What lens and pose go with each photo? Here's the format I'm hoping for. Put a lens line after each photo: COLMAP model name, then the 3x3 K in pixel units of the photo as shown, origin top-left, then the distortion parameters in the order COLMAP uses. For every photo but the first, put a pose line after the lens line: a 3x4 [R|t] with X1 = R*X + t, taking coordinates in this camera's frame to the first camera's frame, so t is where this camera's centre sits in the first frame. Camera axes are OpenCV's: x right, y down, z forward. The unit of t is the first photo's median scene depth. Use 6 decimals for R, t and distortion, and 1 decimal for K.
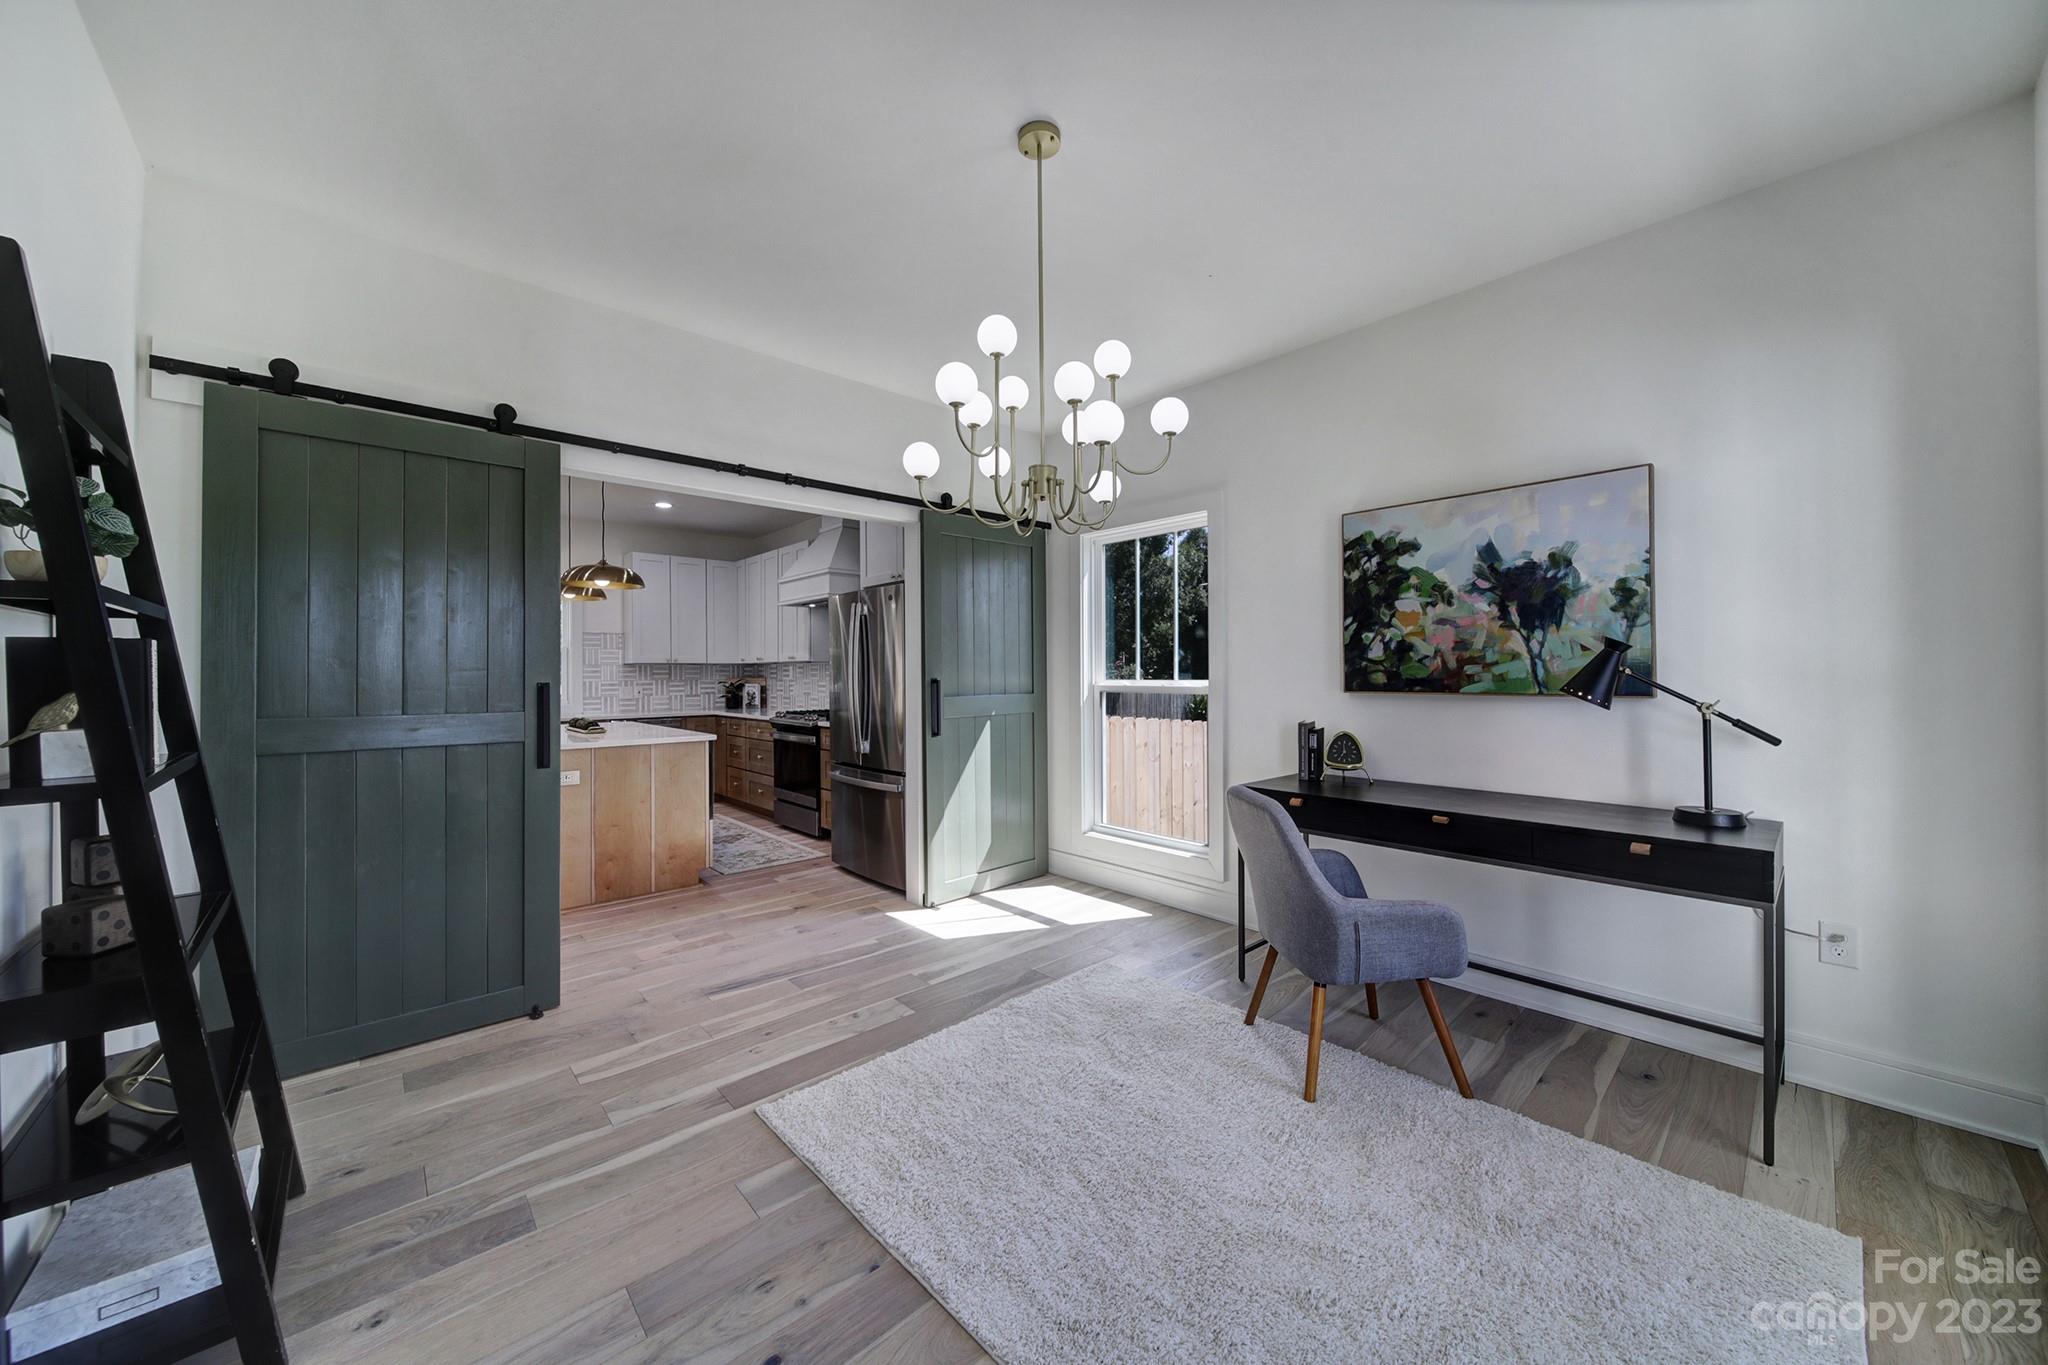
lens RADIAL K [[721.6, 0, 1033.2], [0, 721.6, 675.2], [0, 0, 1]] dist [0.002583, -0.002227]
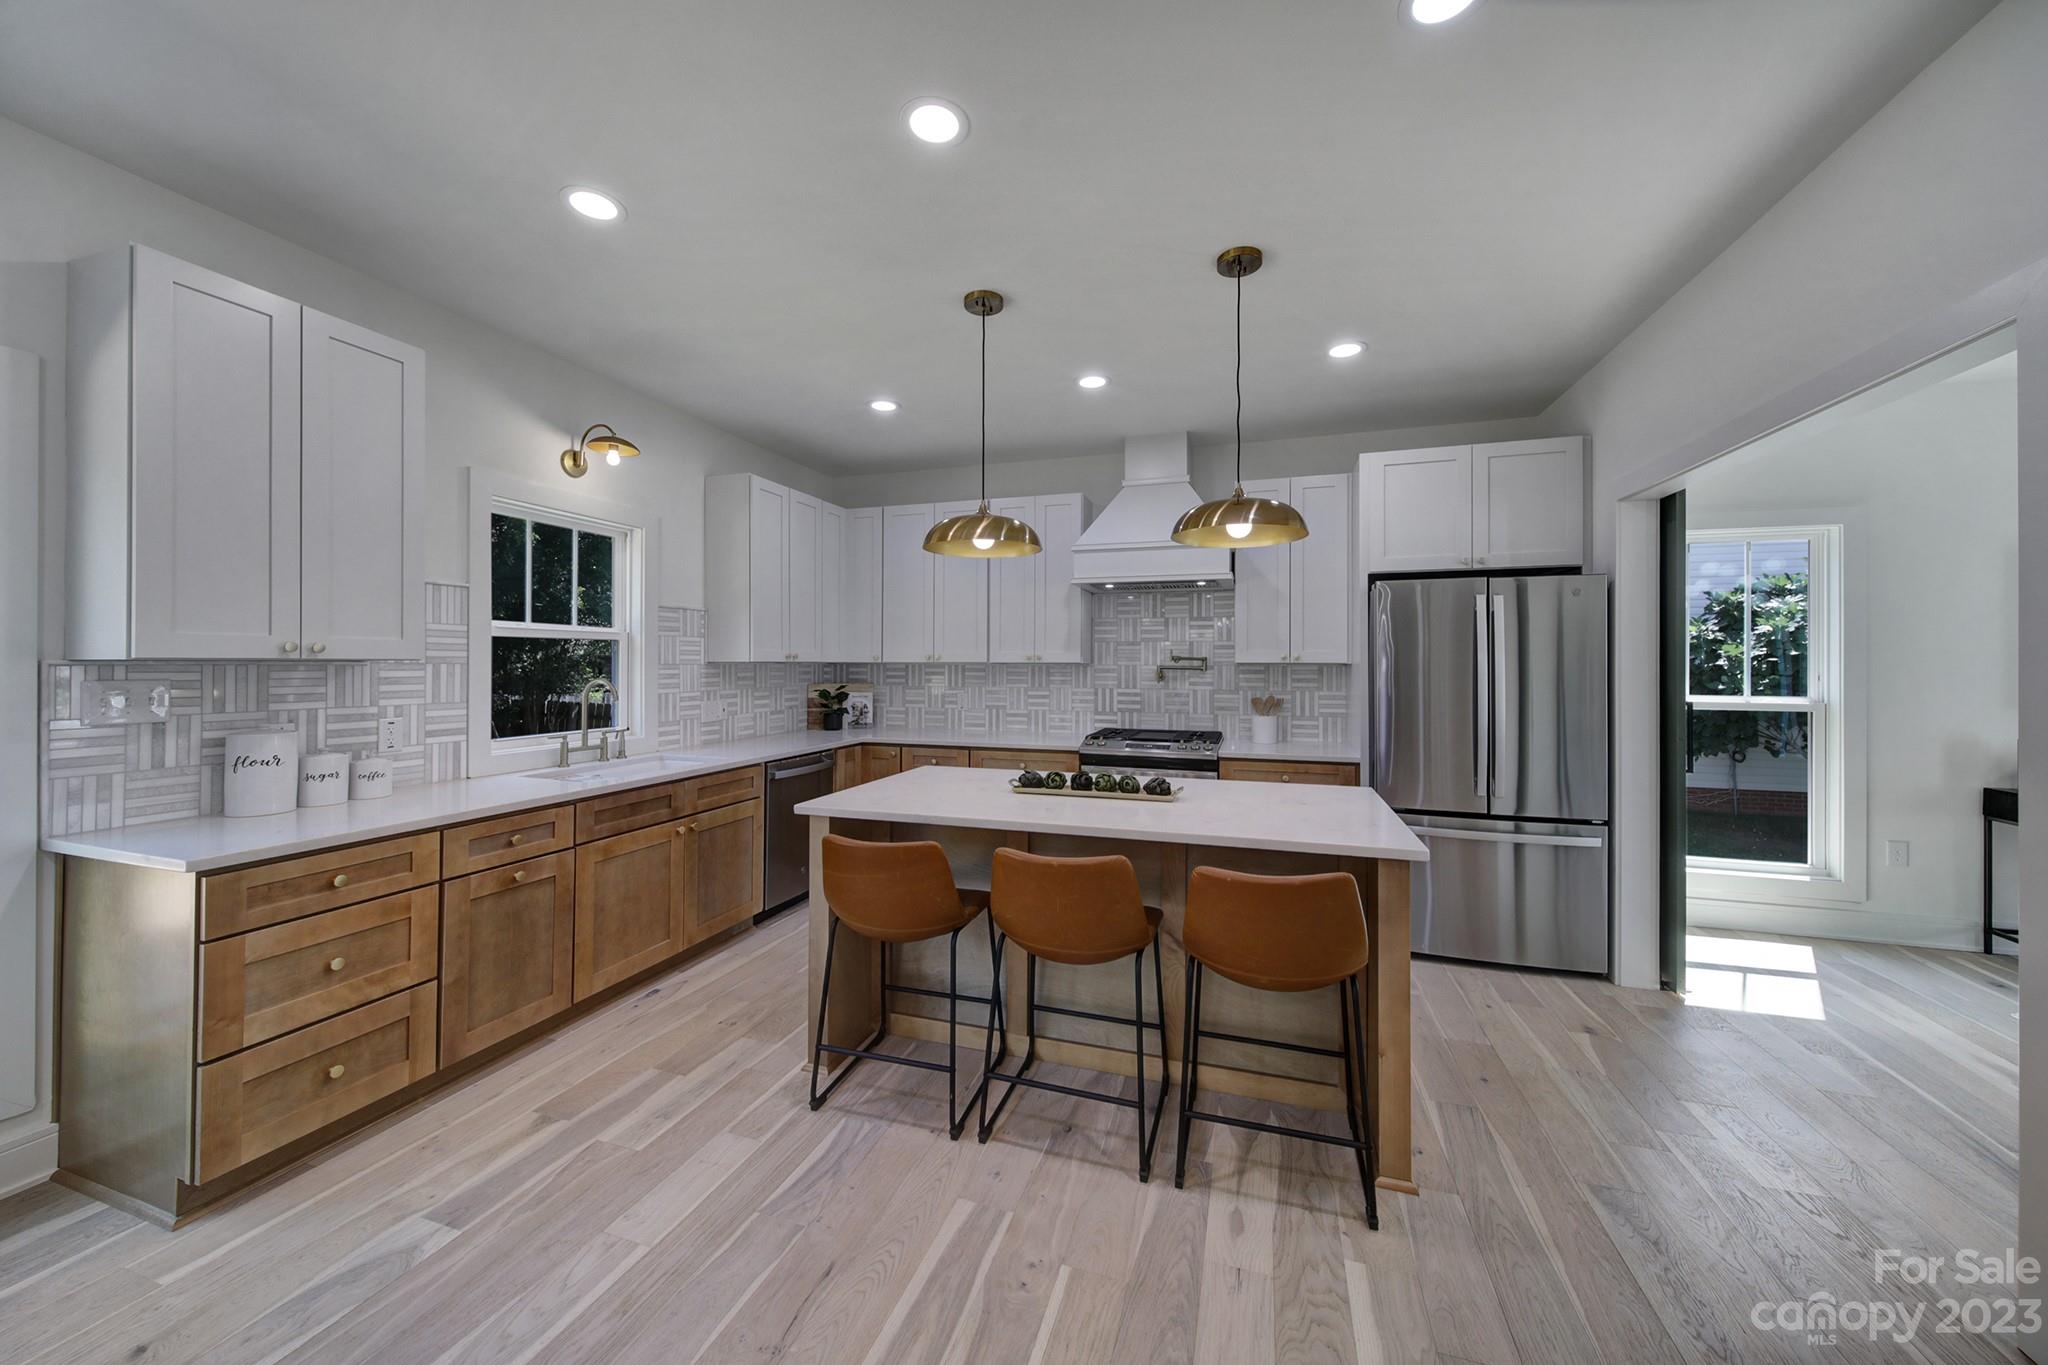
lens RADIAL K [[721.6, 0, 1032.3], [0, 721.6, 664.5], [0, 0, 1]] dist [0.002583, -0.002227]
pose [[0.870818, 0.007140, 0.491554, -1.571172], [-0.007499, 0.999971, -0.001240, -0.038138], [-0.491549, -0.002606, 0.870846, 0.891657]]
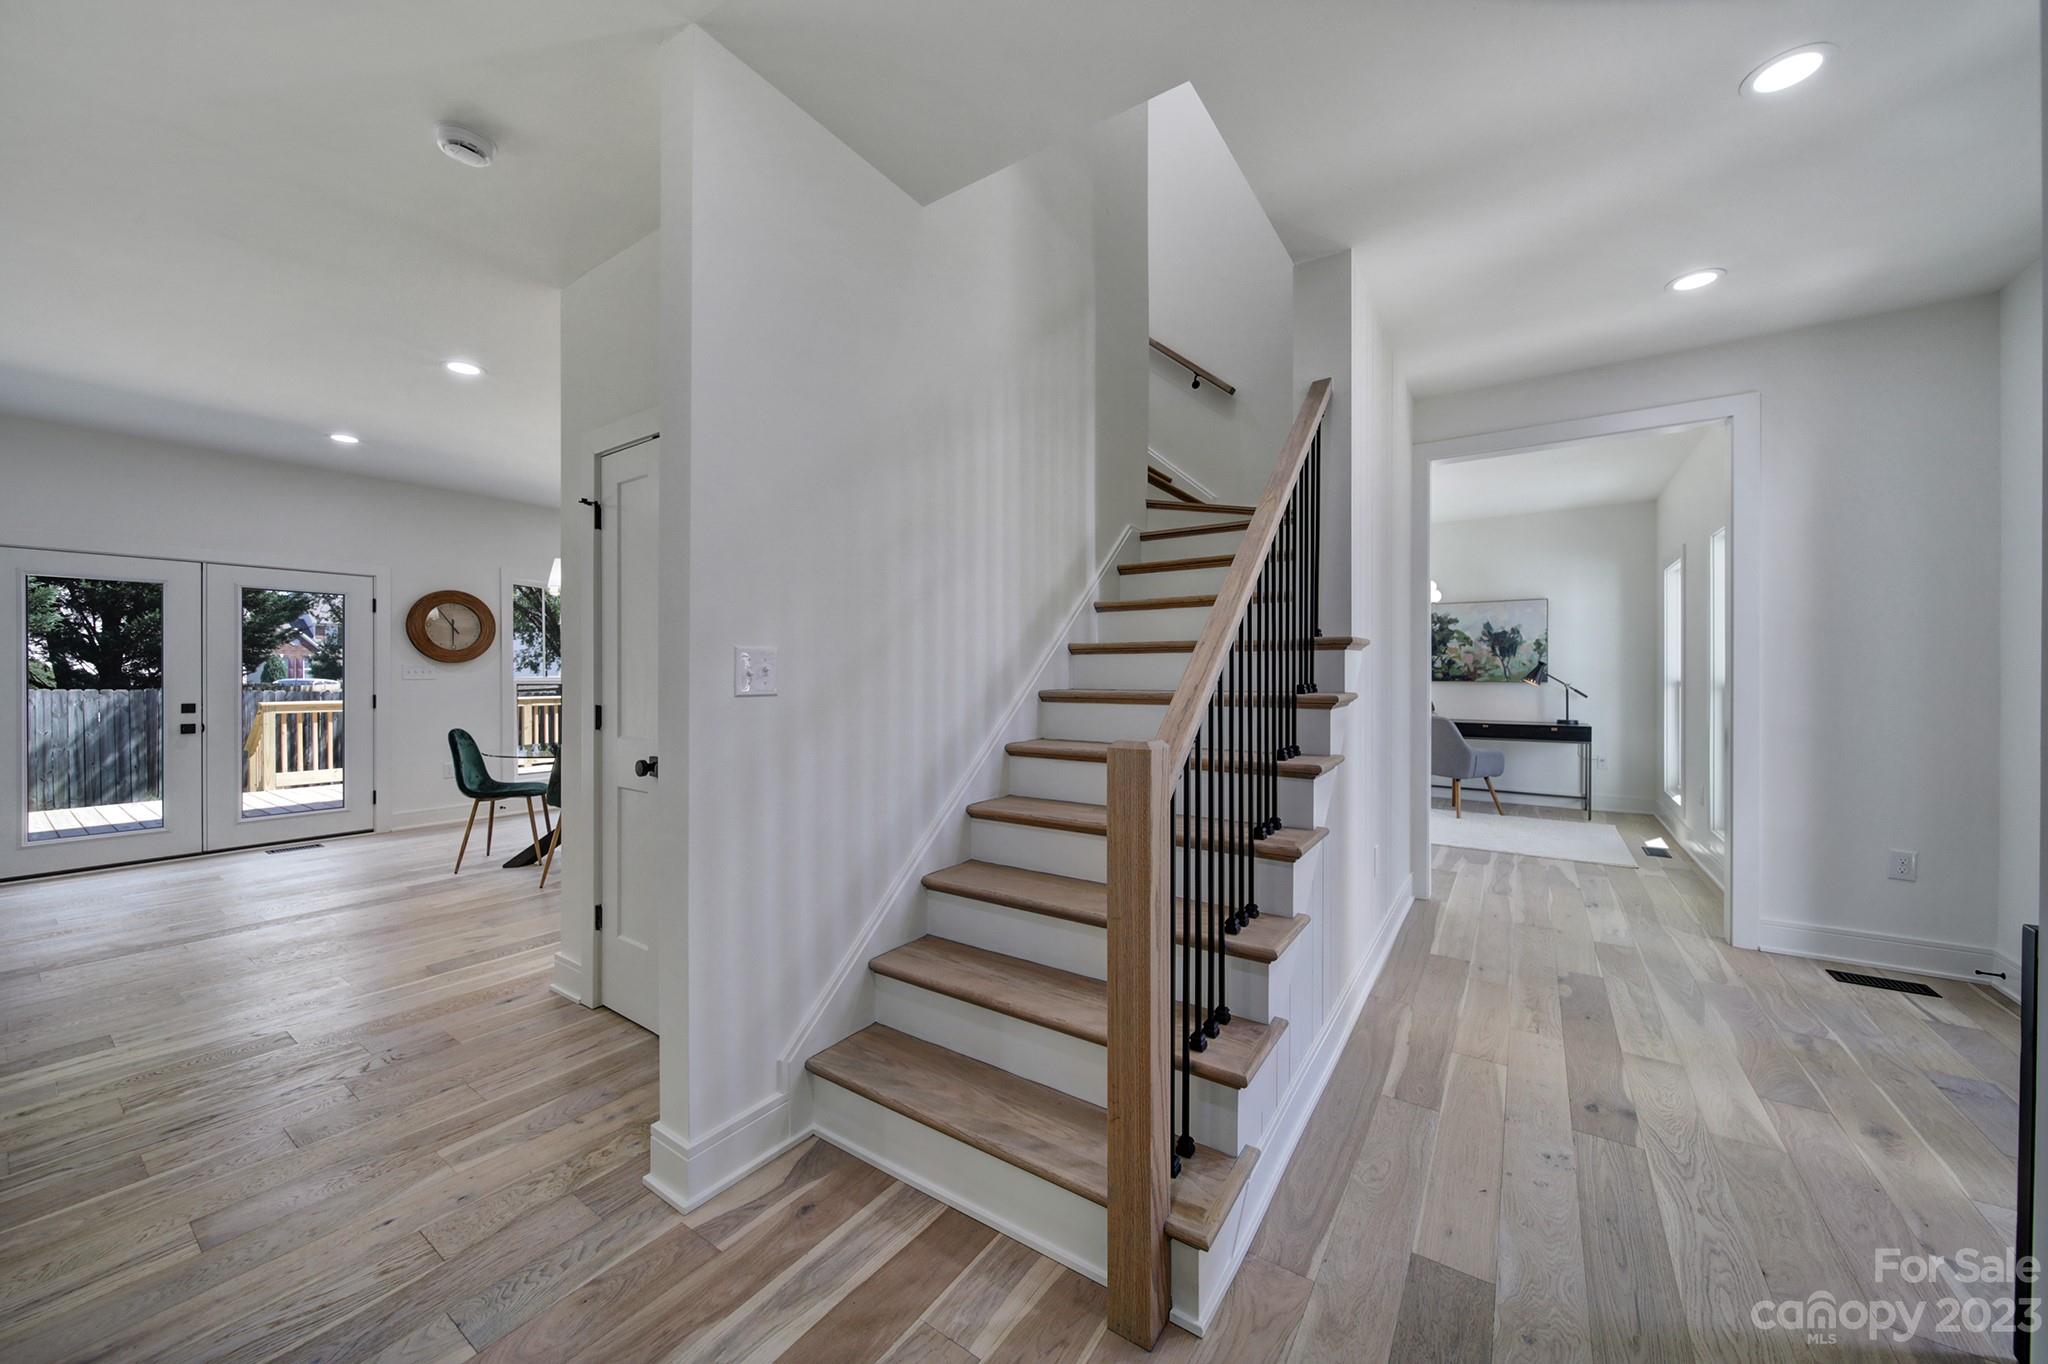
lens RADIAL K [[721.6, 0, 1020.5], [0, 721.6, 668.4], [0, 0, 1]] dist [0.002583, -0.002227]
pose [[0.975650, 0.005226, 0.219272, -1.480673], [-0.004197, 0.999978, -0.005158, 0.000255], [-0.219294, 0.004112, 0.975650, -1.086132]]
